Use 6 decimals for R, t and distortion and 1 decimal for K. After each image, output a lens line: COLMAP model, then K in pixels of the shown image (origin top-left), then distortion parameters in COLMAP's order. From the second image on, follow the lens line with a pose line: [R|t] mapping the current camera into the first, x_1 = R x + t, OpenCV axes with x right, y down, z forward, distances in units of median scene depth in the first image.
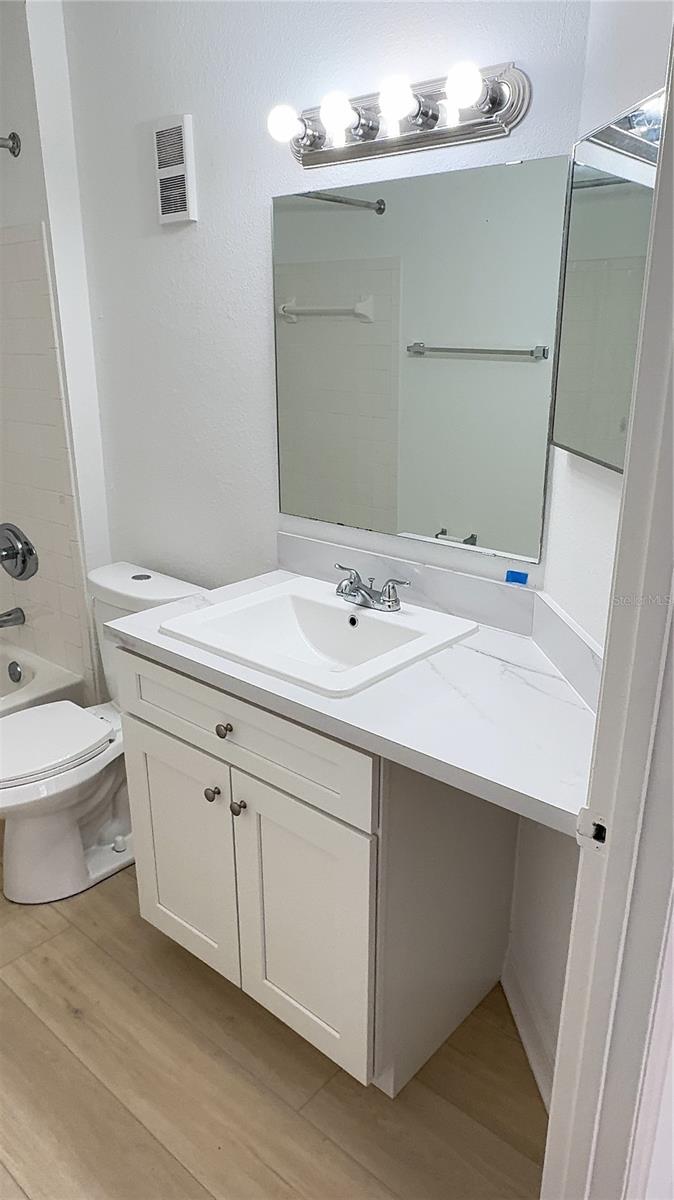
lens RADIAL K [[814.3, 0, 337.0], [0, 814.3, 600.0], [0, 0, 1]] dist [-0.002088, 0.001714]
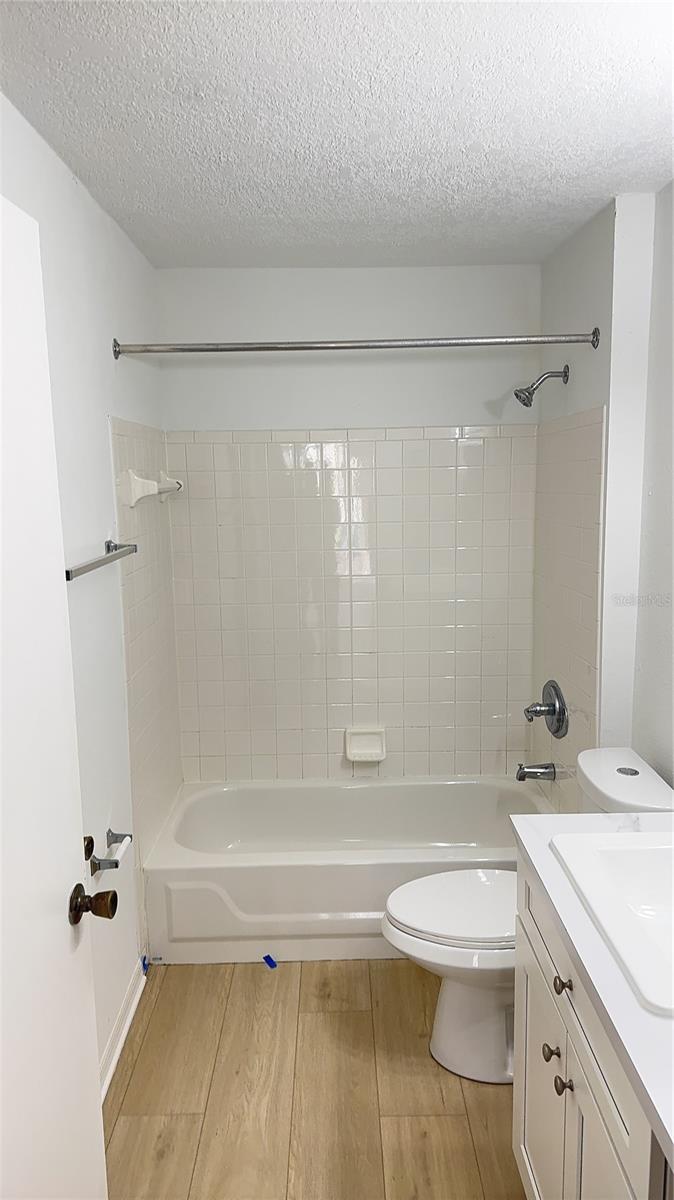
lens RADIAL K [[818.2, 0, 337.0], [0, 818.2, 600.0], [0, 0, 1]] dist [0.024587, -0.002321]
pose [[0.669162, 0.115773, -0.734043, 0.213226], [-0.230059, 0.971535, -0.056494, -0.095201], [0.706608, 0.206677, 0.676749, 0.113447]]
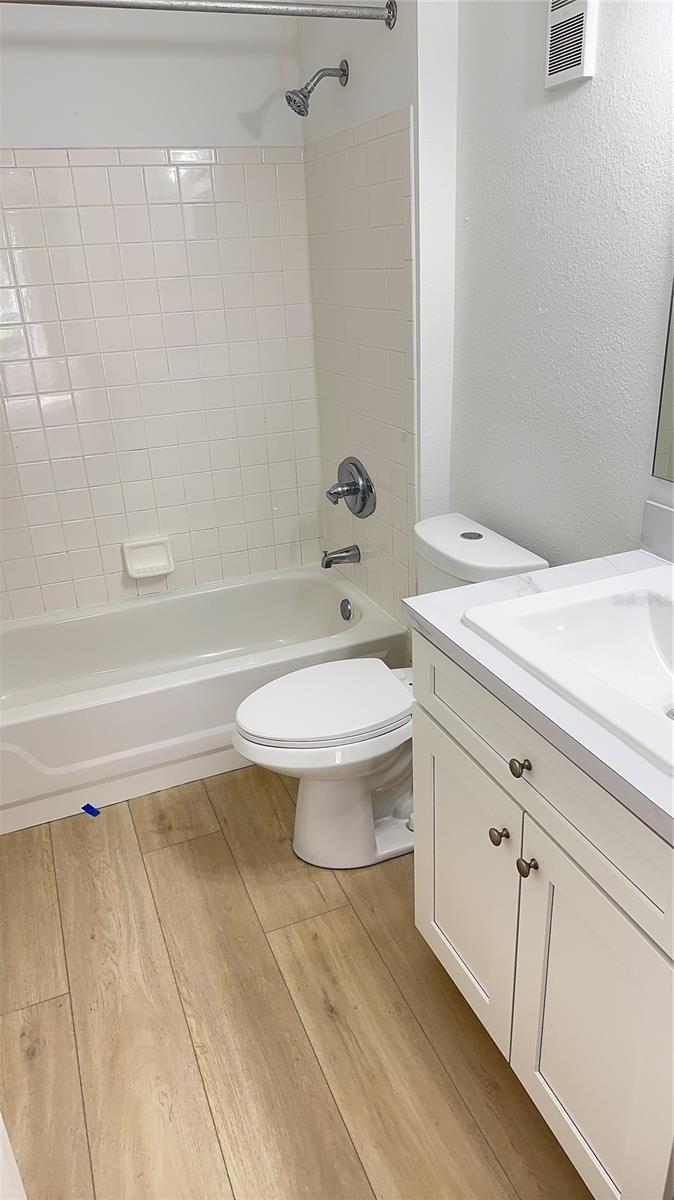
lens RADIAL K [[803.3, 0, 337.0], [0, 803.3, 600.0], [0, 0, 1]] dist [0.107483, -0.144726]
pose [[0.893147, 0.145451, -0.425596, 0.007260], [-0.105303, 0.987589, 0.116531, -0.049233], [0.437263, -0.059263, 0.897379, 0.179307]]
